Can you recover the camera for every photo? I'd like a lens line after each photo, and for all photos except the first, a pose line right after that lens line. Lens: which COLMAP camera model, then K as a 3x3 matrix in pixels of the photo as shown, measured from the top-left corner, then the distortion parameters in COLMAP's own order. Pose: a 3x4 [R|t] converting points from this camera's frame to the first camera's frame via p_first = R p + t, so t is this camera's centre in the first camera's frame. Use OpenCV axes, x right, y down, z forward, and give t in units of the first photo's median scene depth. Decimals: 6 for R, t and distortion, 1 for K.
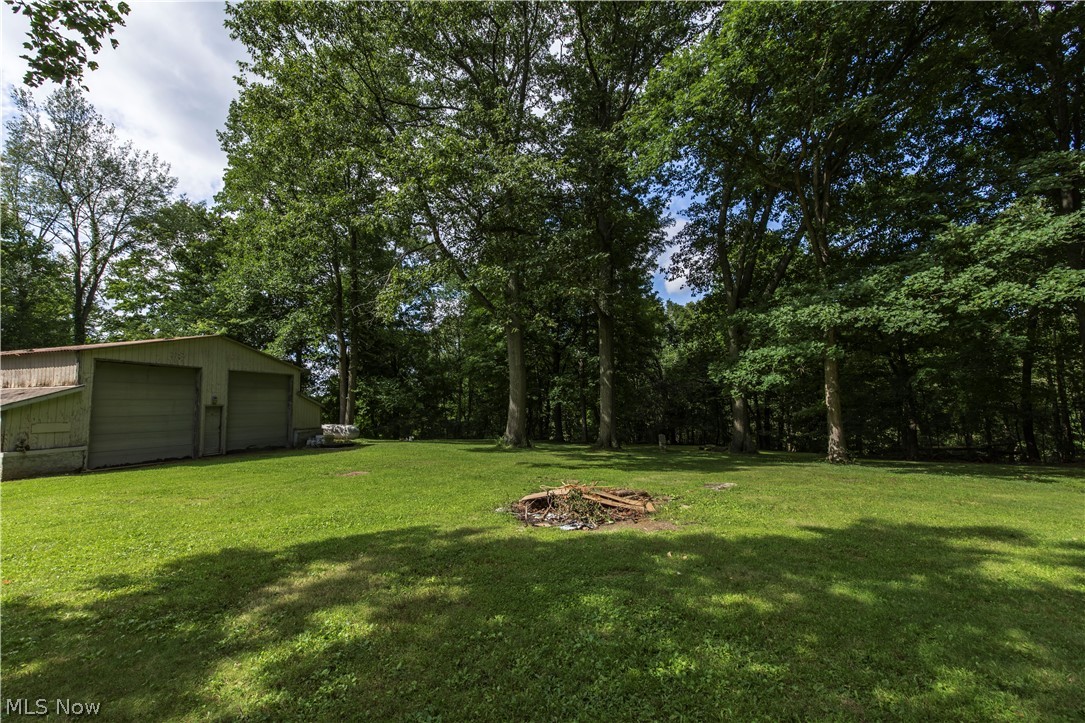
lens RADIAL K [[446.4, 0, 538.9], [0, 446.4, 371.5], [0, 0, 1]] dist [0.001140, 0.000285]
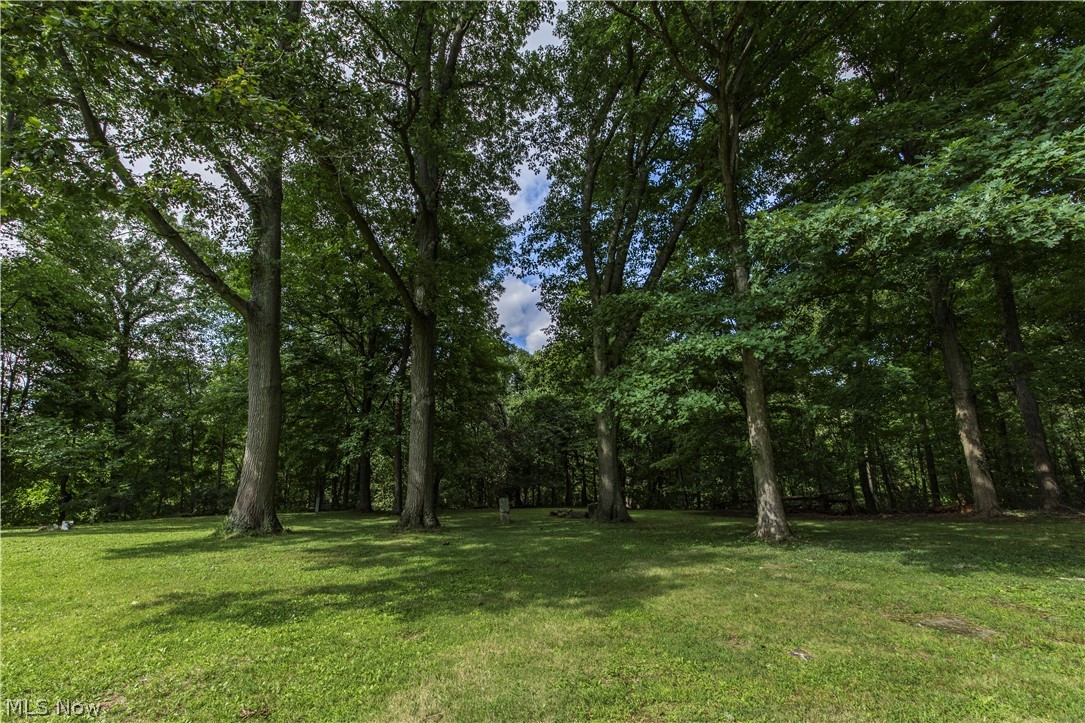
lens RADIAL K [[446.4, 0, 538.9], [0, 446.4, 371.5], [0, 0, 1]] dist [0.001140, 0.000285]
pose [[0.942784, 0.051117, 0.329464, 0.098211], [-0.010239, 0.992150, -0.124635, 0.034107], [-0.333248, 0.114131, 0.935906, 0.345030]]
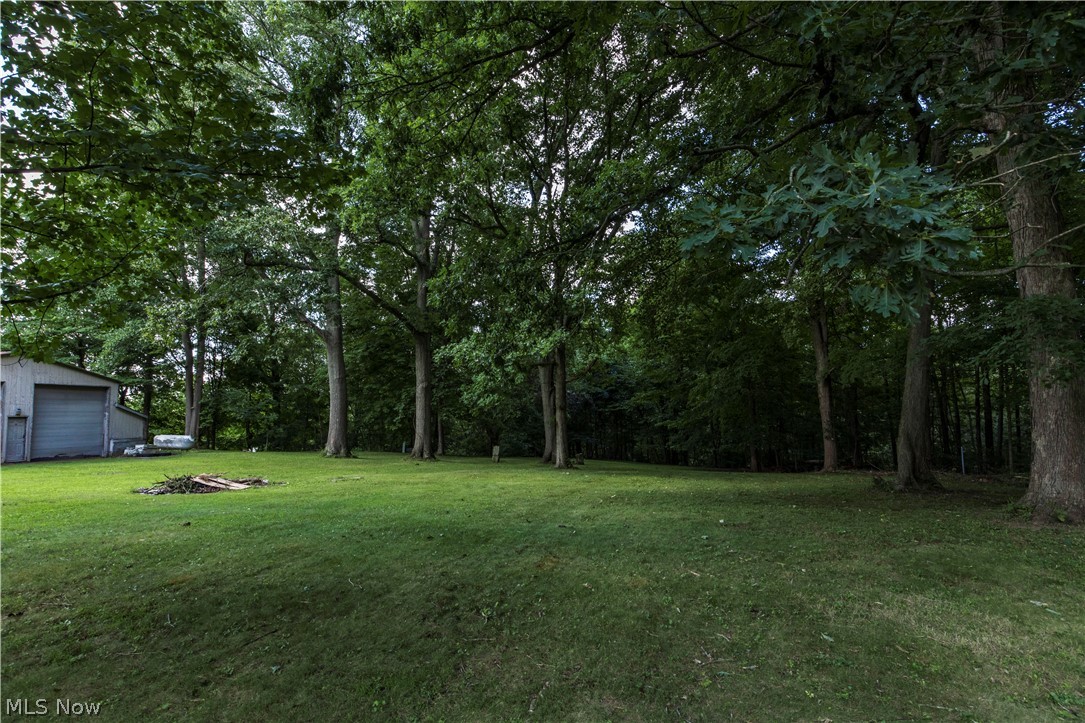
lens RADIAL K [[555.5, 0, 542.5], [0, 555.5, 361.5], [0, 0, 1]] dist [-0.002574, -0.000456]
pose [[0.999154, 0.009730, 0.039960, 0.384860], [-0.009053, 0.999813, -0.017094, -0.035864], [-0.040119, 0.016718, 0.999055, -0.314716]]
